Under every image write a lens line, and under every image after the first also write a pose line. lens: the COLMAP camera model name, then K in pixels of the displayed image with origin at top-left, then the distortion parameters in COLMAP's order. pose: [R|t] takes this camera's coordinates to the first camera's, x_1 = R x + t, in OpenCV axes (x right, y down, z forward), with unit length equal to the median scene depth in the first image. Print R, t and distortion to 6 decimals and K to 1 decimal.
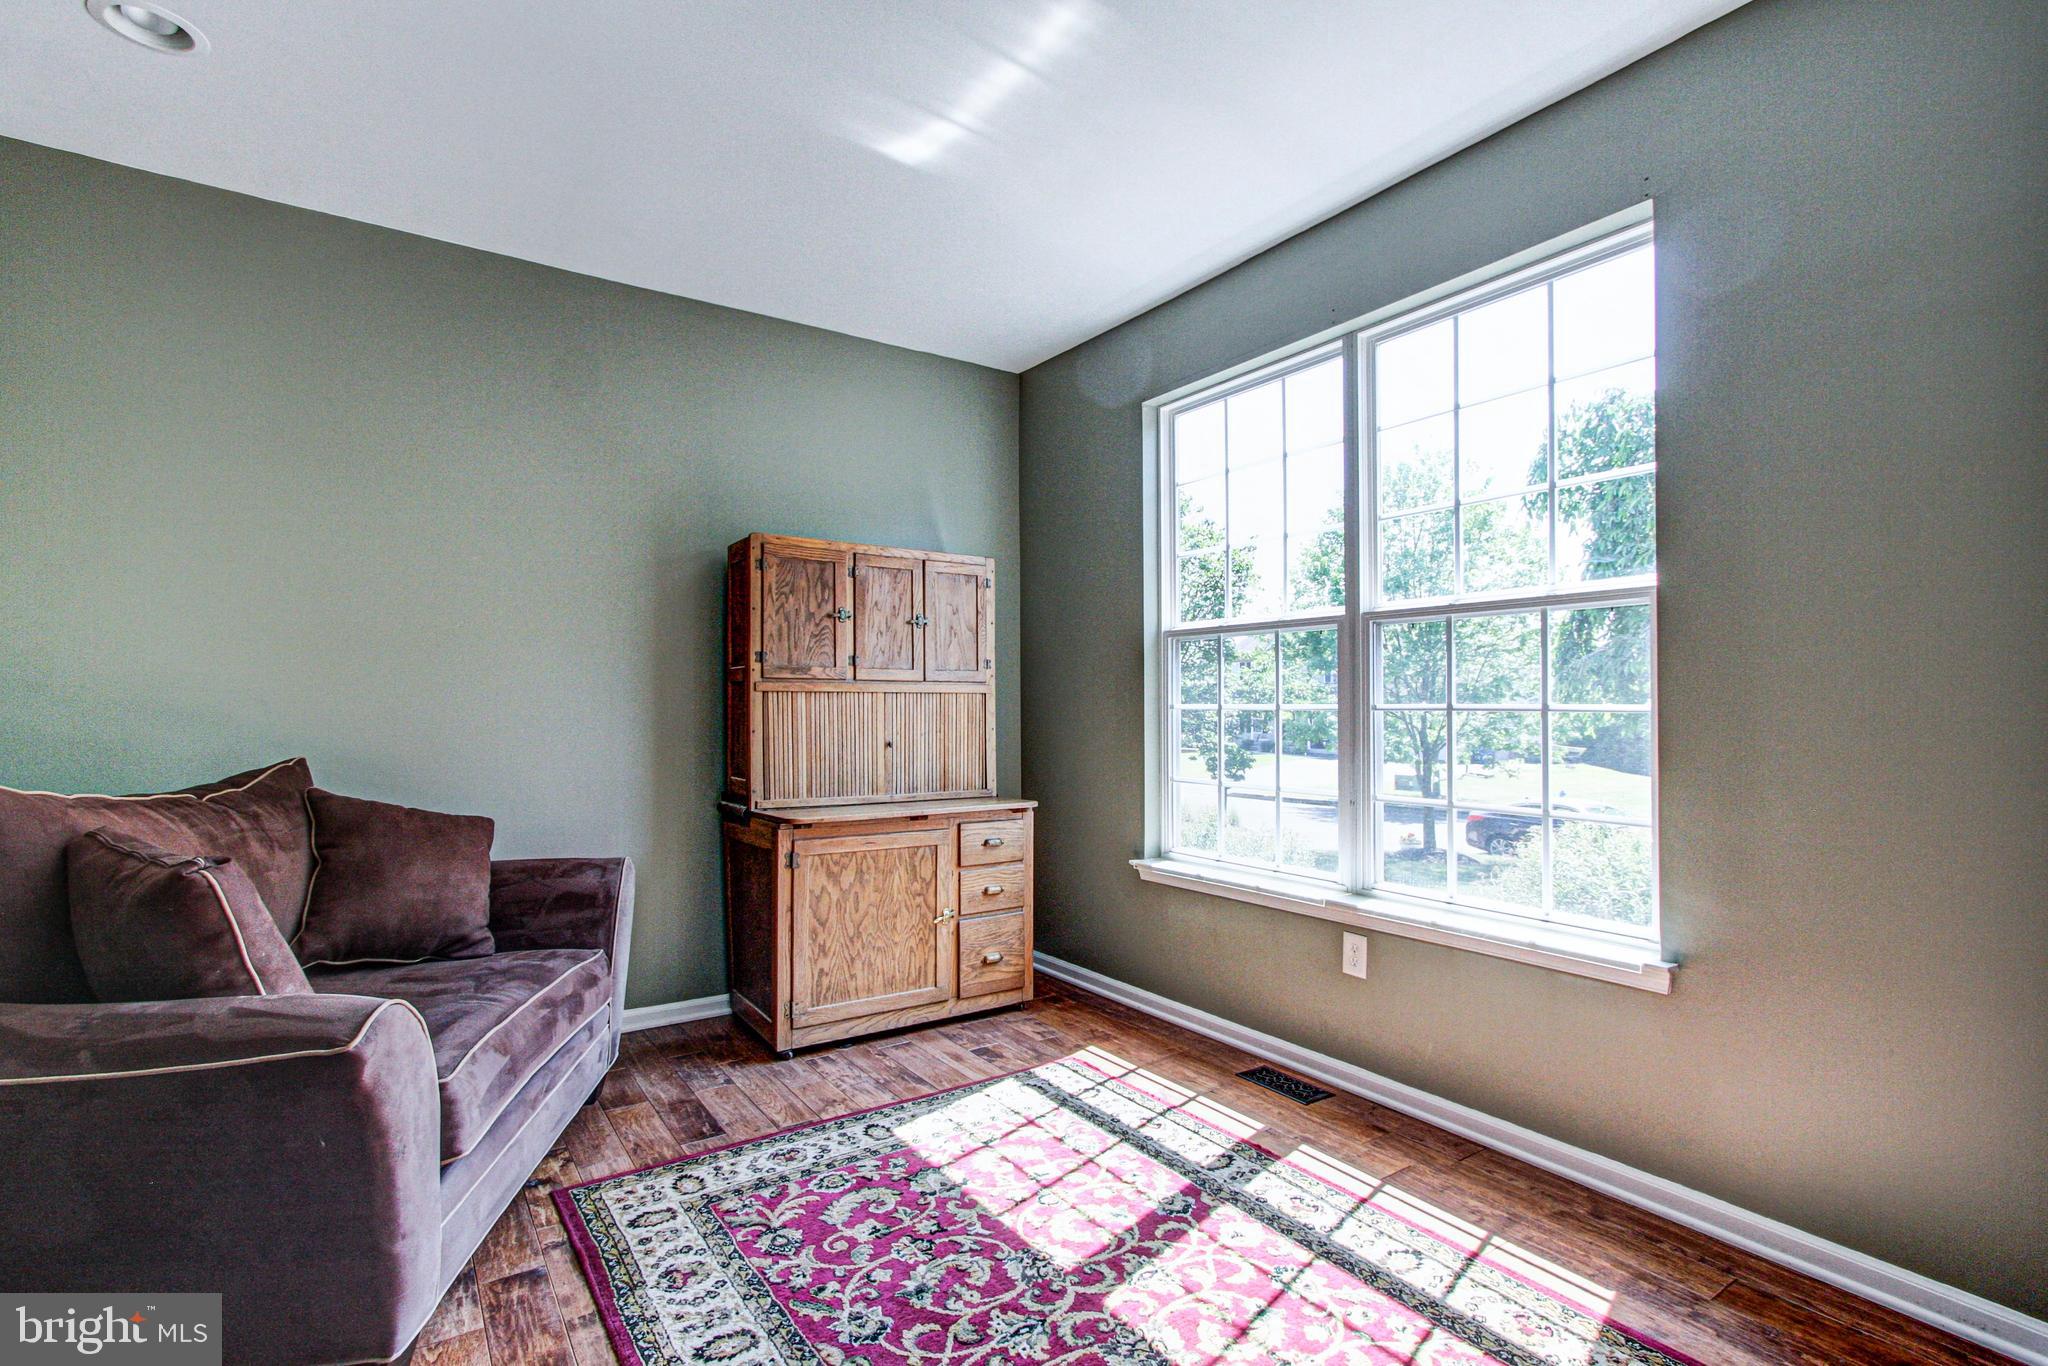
lens RADIAL K [[977.8, 0, 1019.7], [0, 977.8, 698.1], [0, 0, 1]] dist [-0.000733, 0.000072]
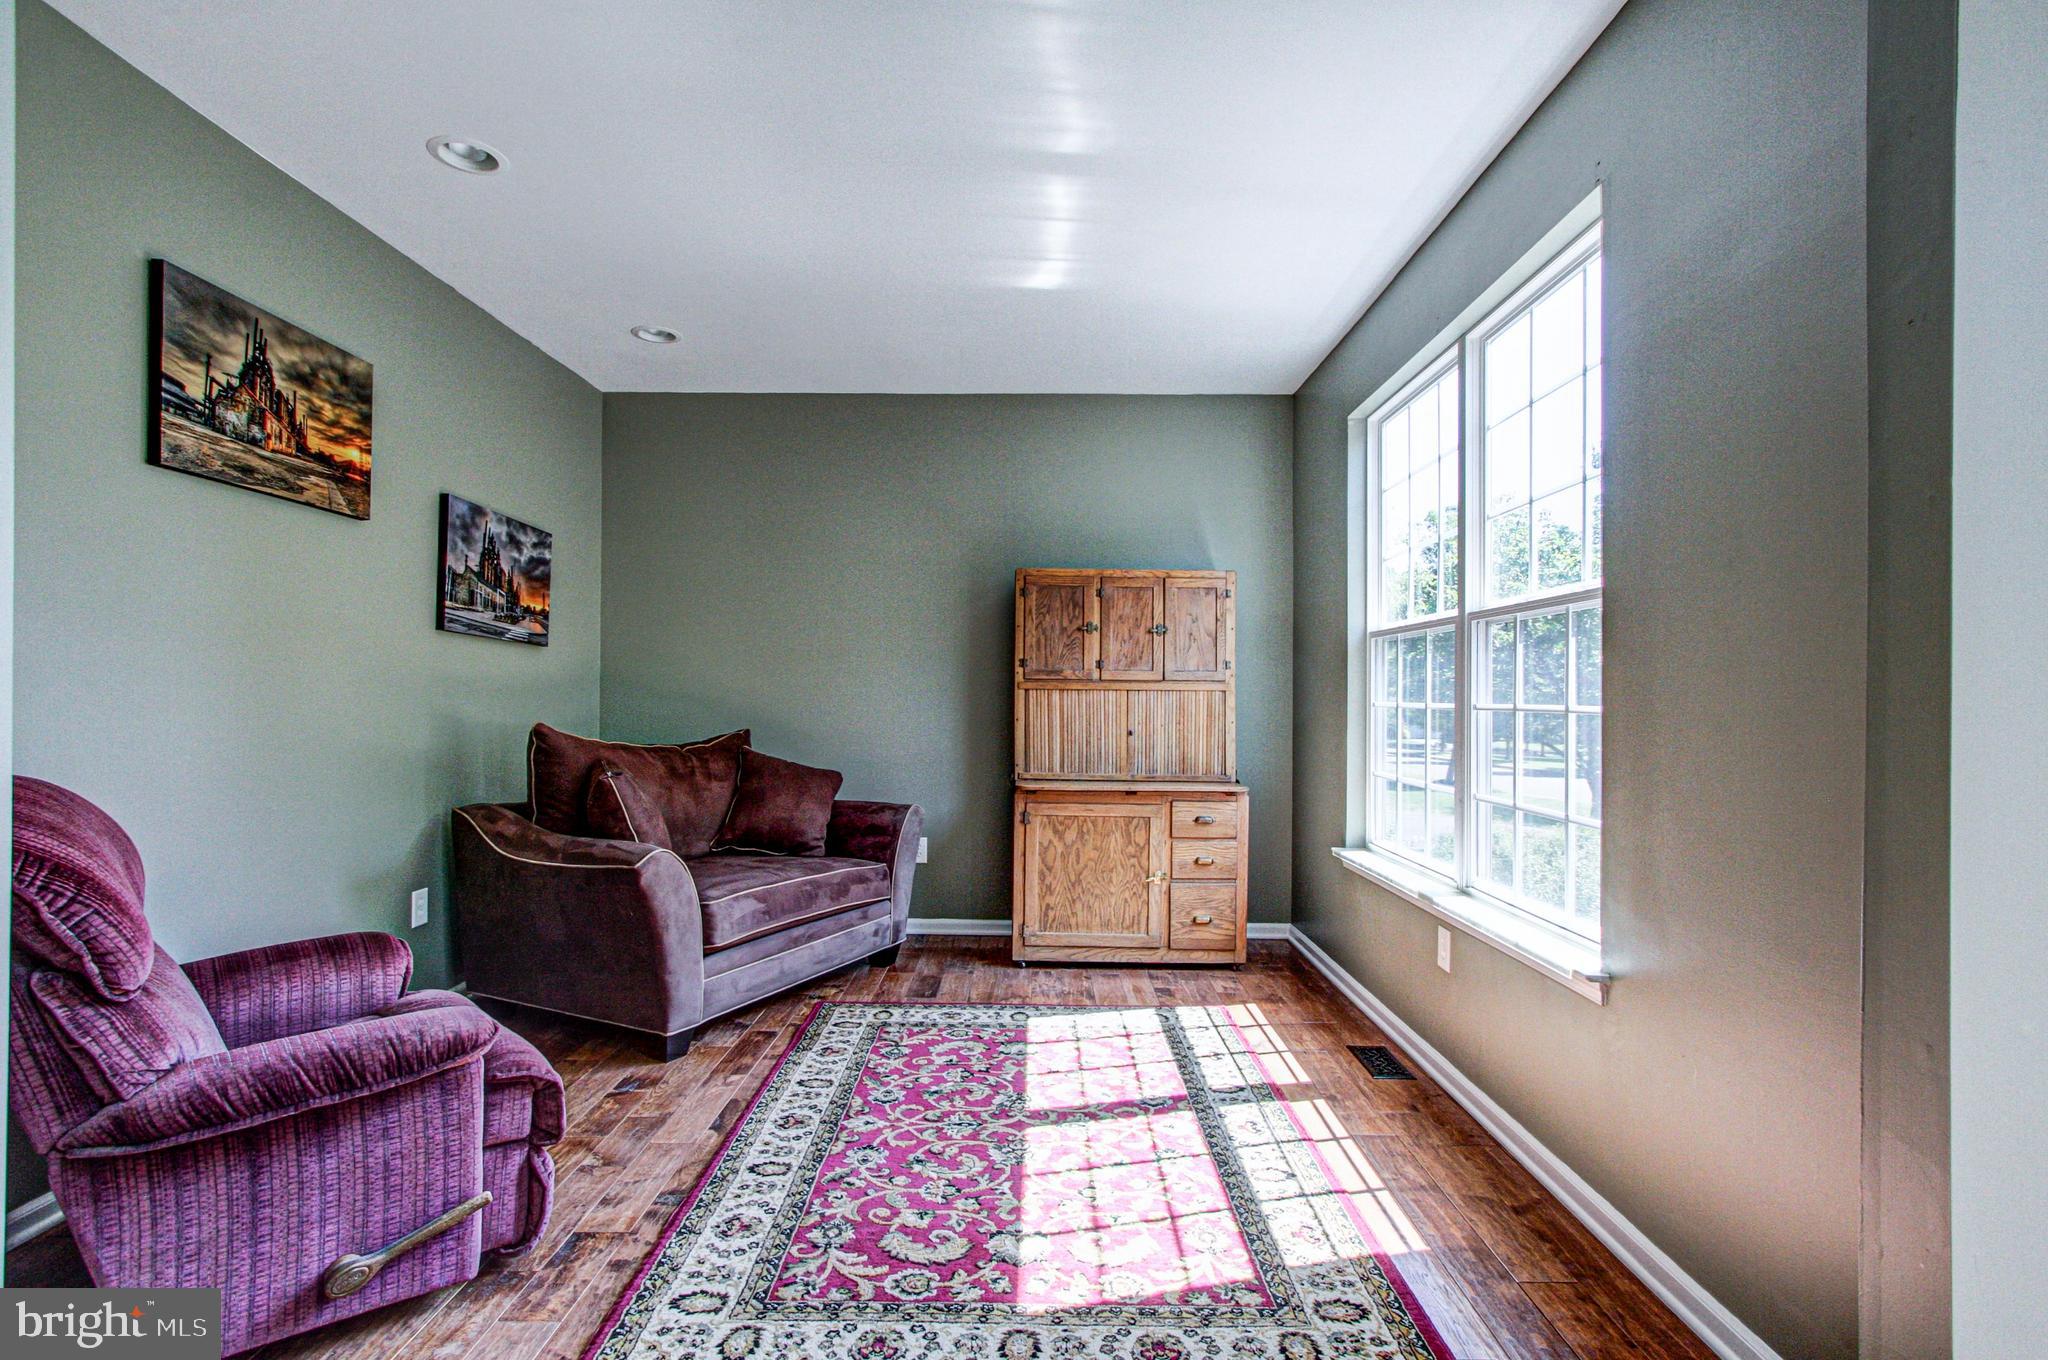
lens RADIAL K [[1012.4, 0, 1013.0], [0, 1012.4, 694.9], [0, 0, 1]] dist [0.000116, 0.006547]
pose [[0.805534, 0.004668, -0.592531, 0.565763], [-0.002542, 0.999987, 0.004423, -0.005529], [0.592544, -0.002057, 0.805536, -0.109809]]
